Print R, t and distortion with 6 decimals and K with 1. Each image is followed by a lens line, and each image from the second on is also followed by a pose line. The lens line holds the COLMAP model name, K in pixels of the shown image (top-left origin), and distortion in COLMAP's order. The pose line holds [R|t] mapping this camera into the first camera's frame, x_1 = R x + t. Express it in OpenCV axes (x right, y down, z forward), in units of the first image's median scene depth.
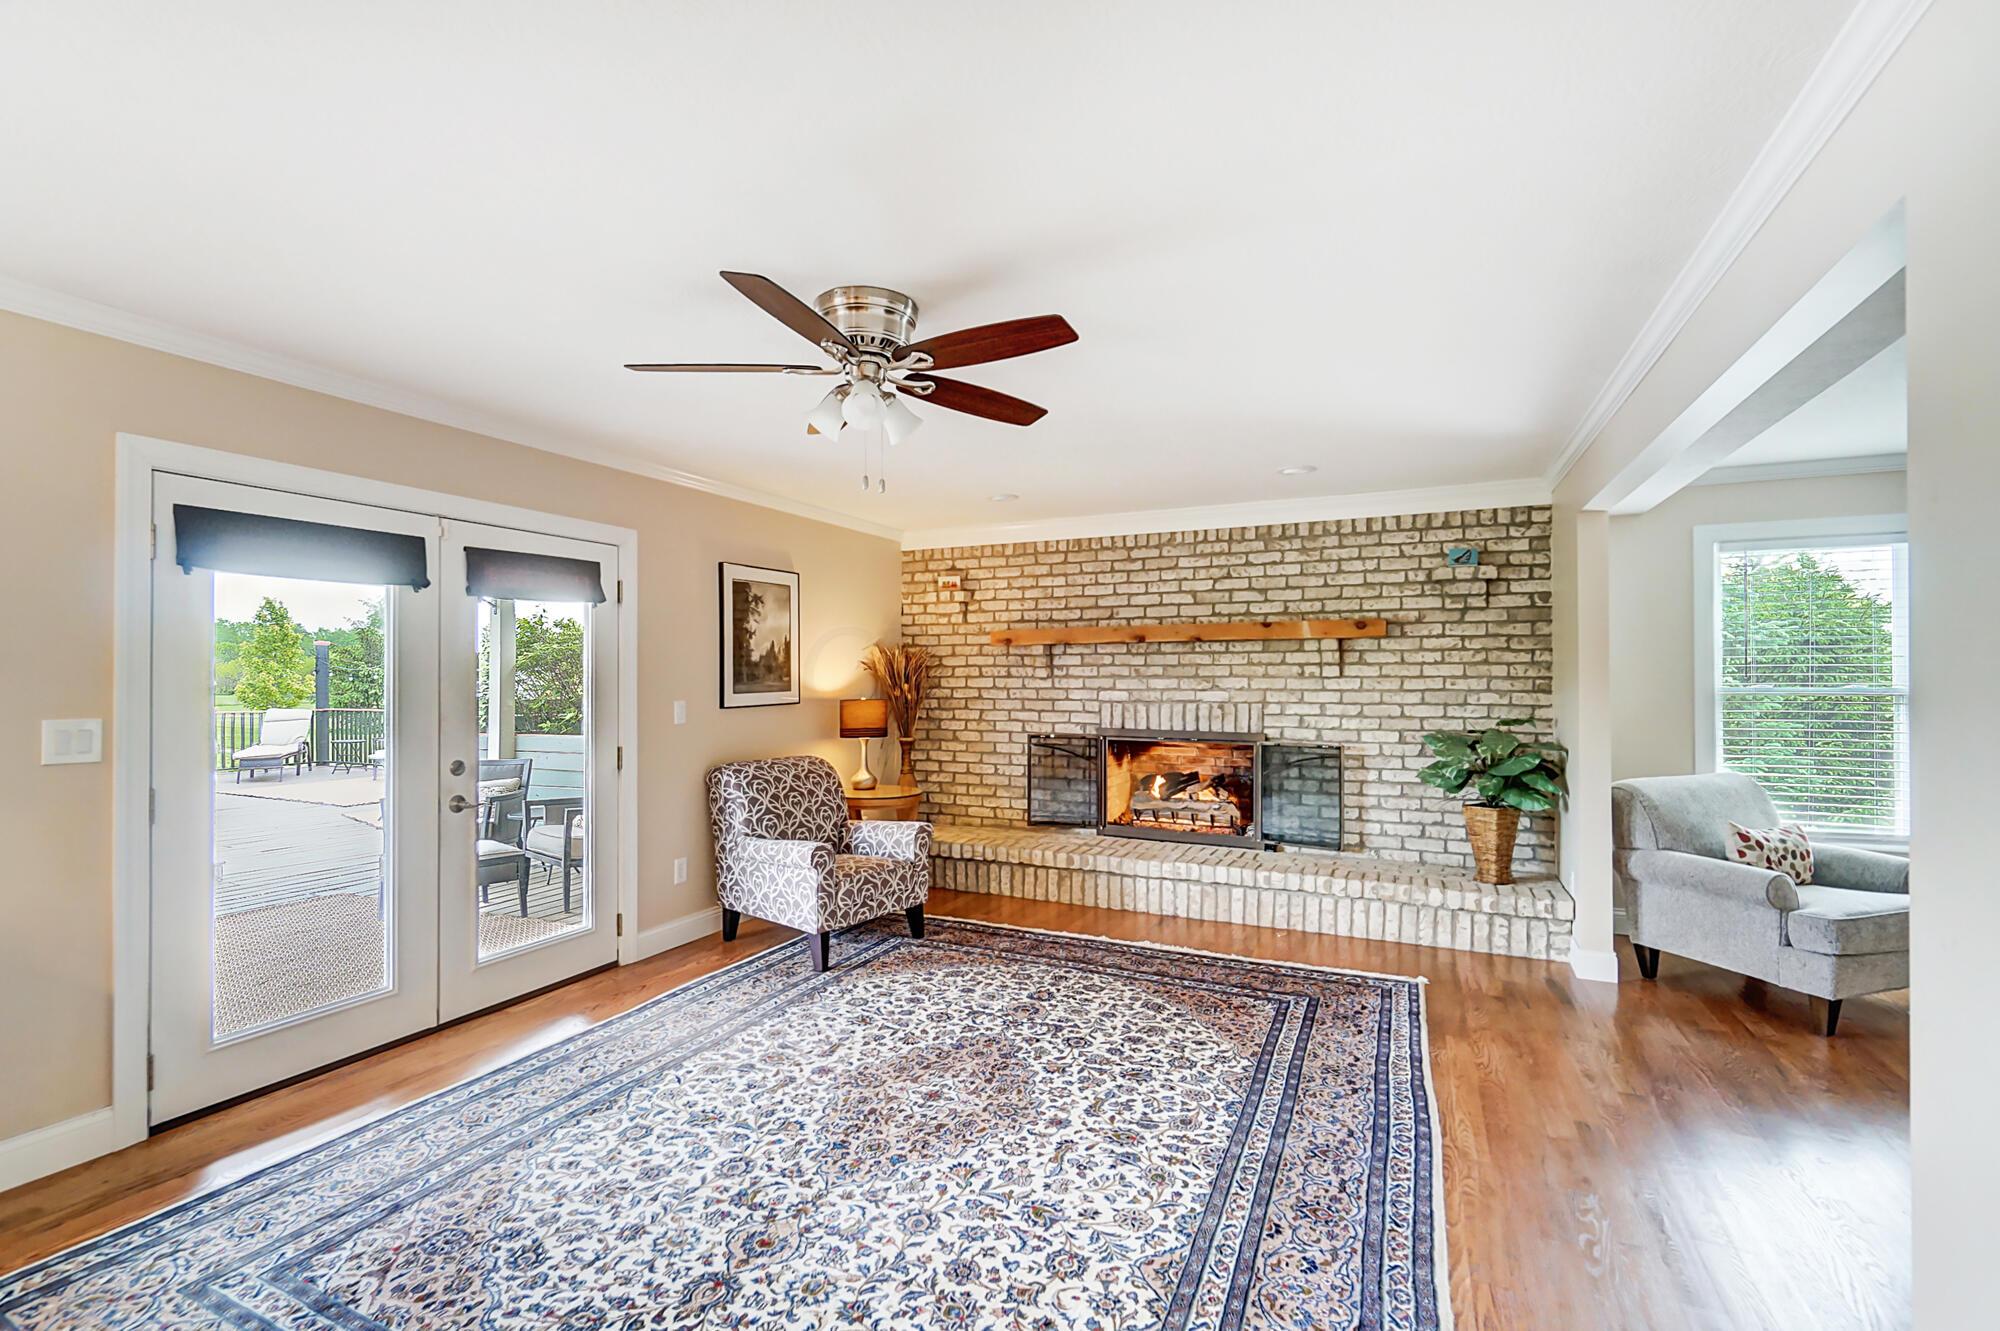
lens RADIAL K [[879.0, 0, 973.7], [0, 879.0, 668.2], [0, 0, 1]] dist [-0.013555, 0.000089]
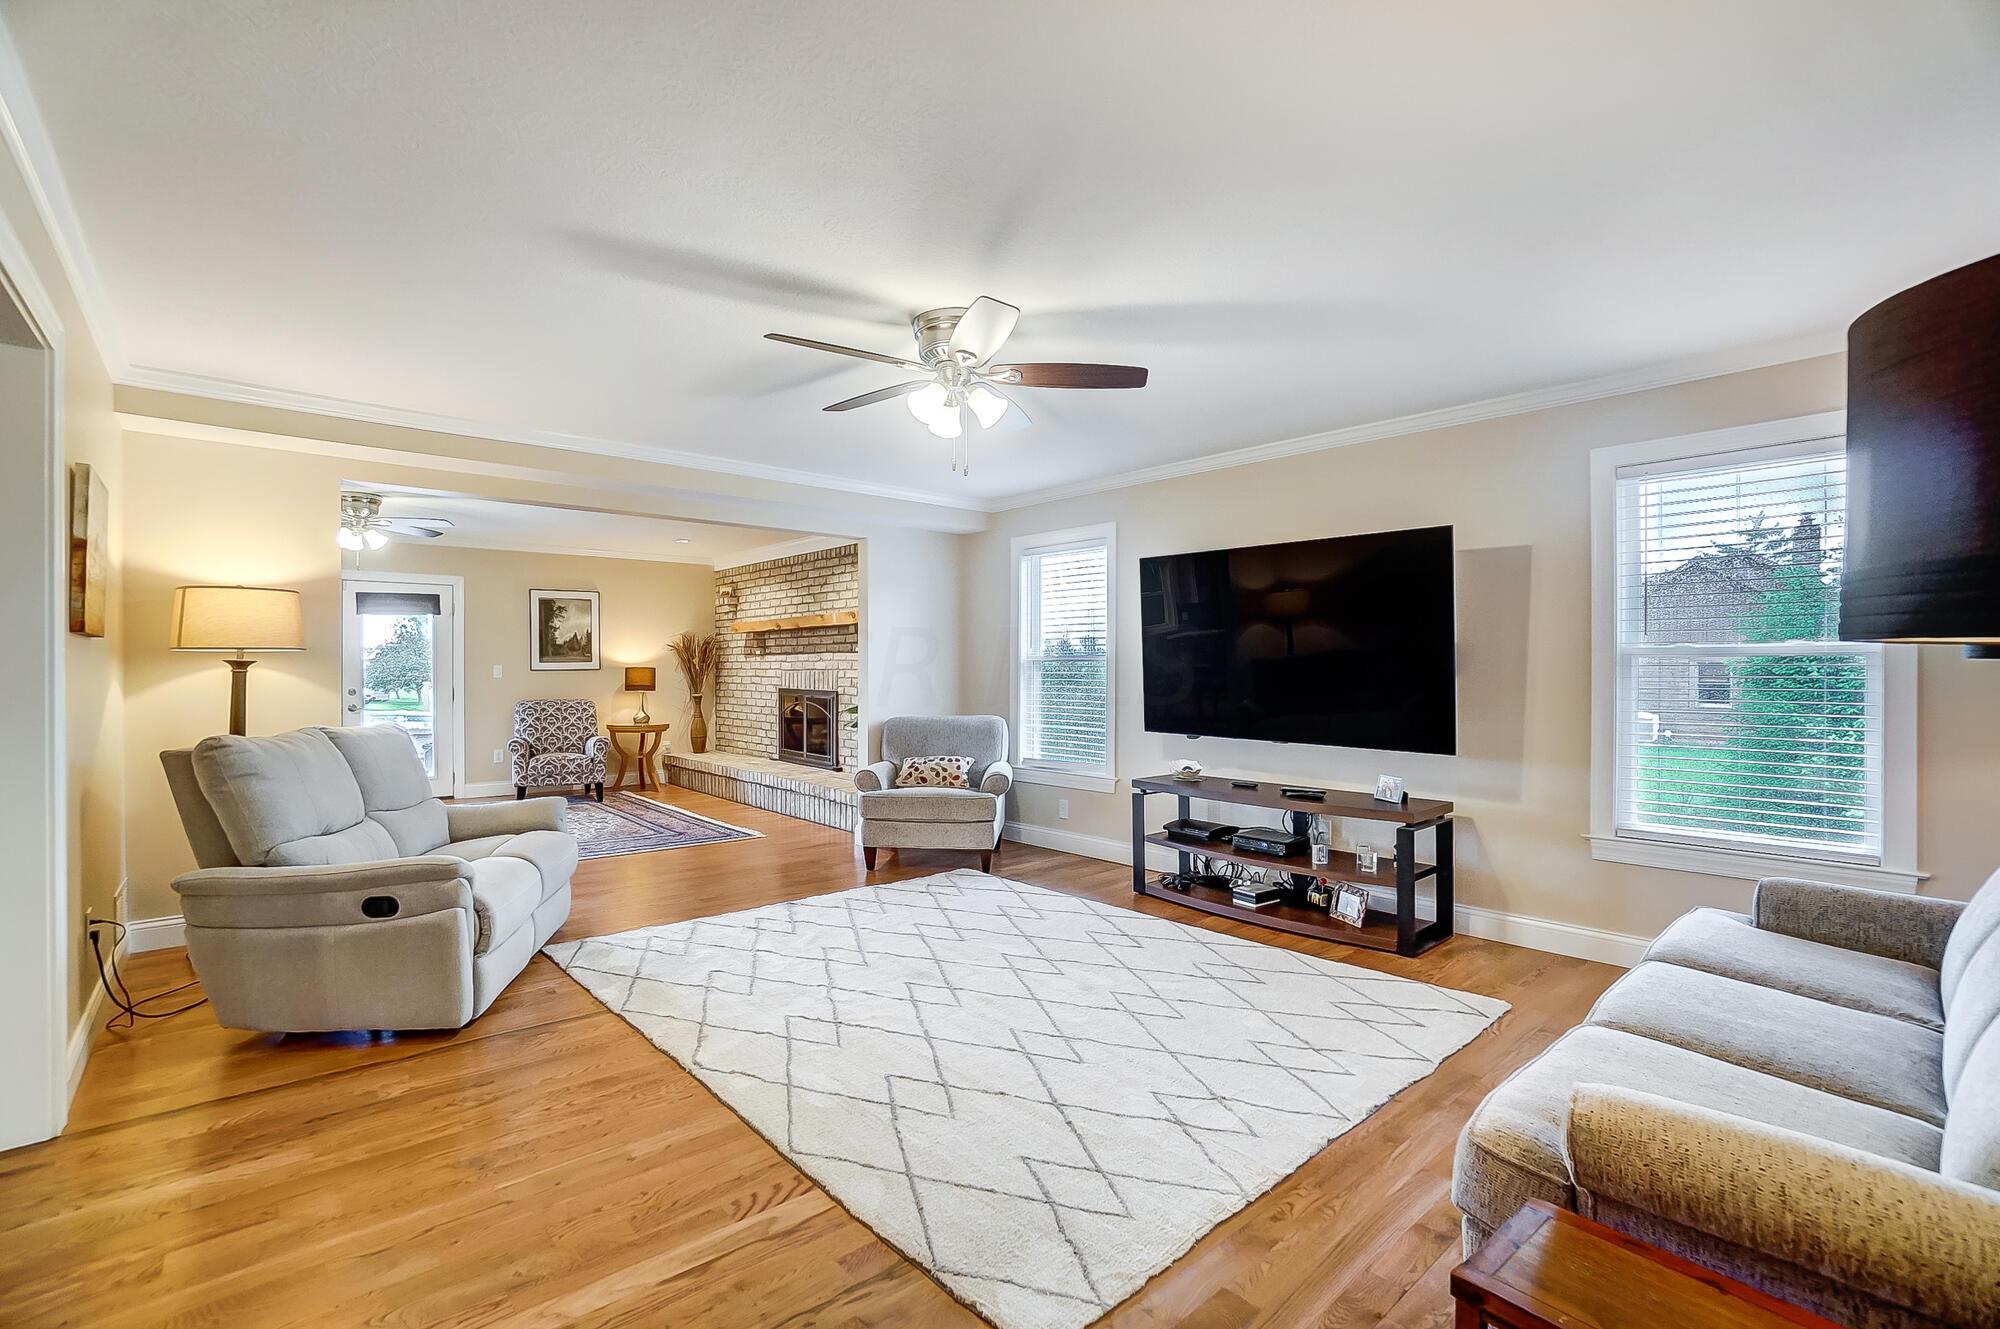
lens RADIAL K [[894.2, 0, 982.1], [0, 894.2, 667.7], [0, 0, 1]] dist [-0.060740, 0.024099]
pose [[0.917619, 0.001446, -0.397458, 1.129479], [0.004332, 0.999898, 0.013640, 0.016898], [0.397437, -0.014238, 0.917519, -0.258131]]
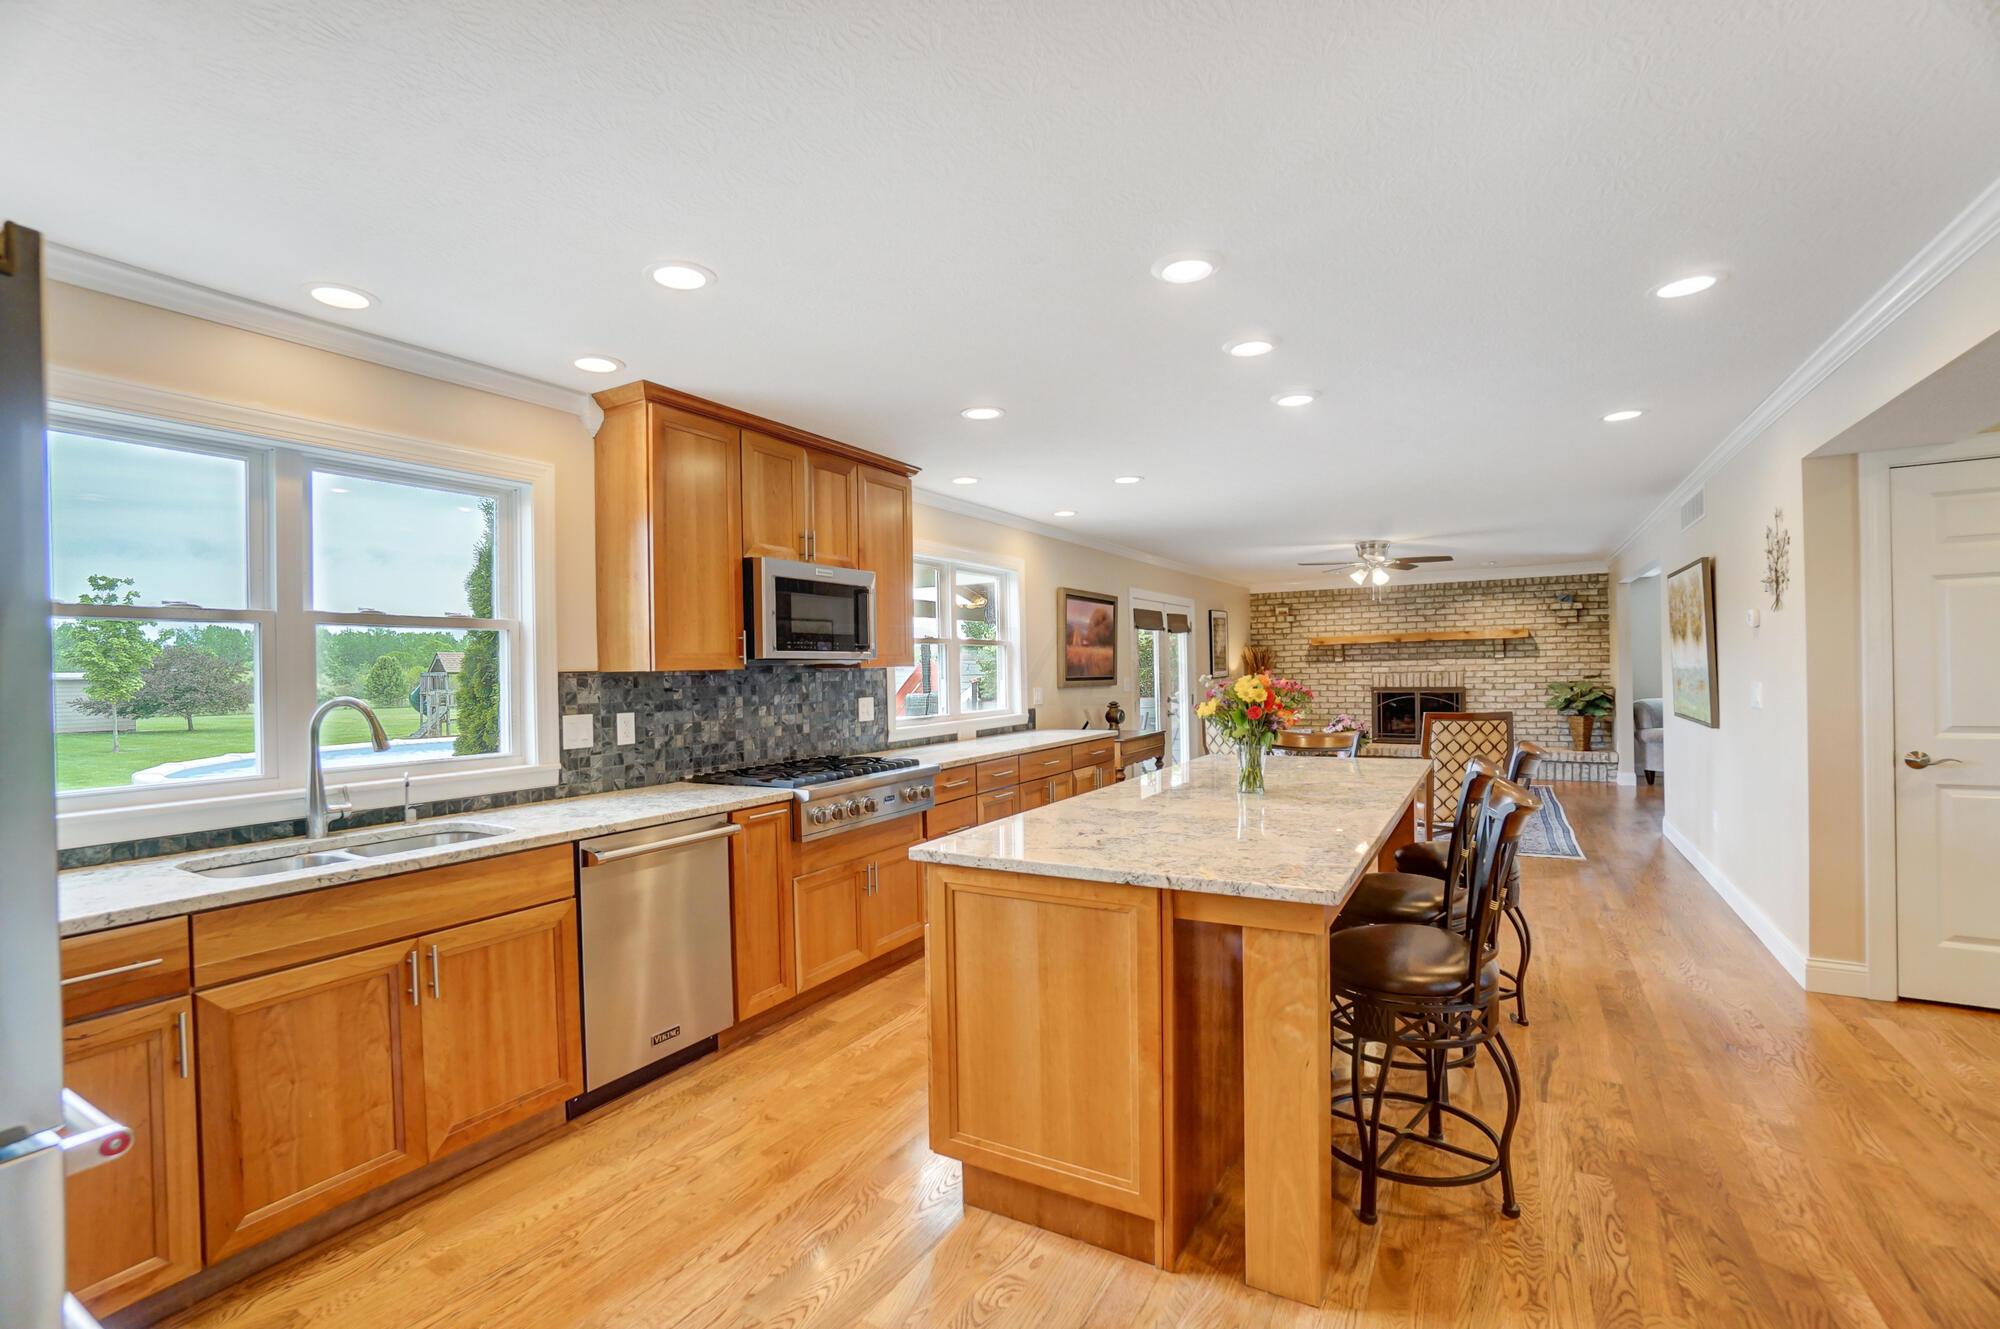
lens RADIAL K [[894.2, 0, 982.1], [0, 894.2, 667.7], [0, 0, 1]] dist [-0.060740, 0.024099]
pose [[0.996280, -0.021788, -0.083378, -0.580901], [0.022487, 0.999719, 0.007456, -0.007965], [0.083192, -0.009303, 0.996490, -1.056990]]
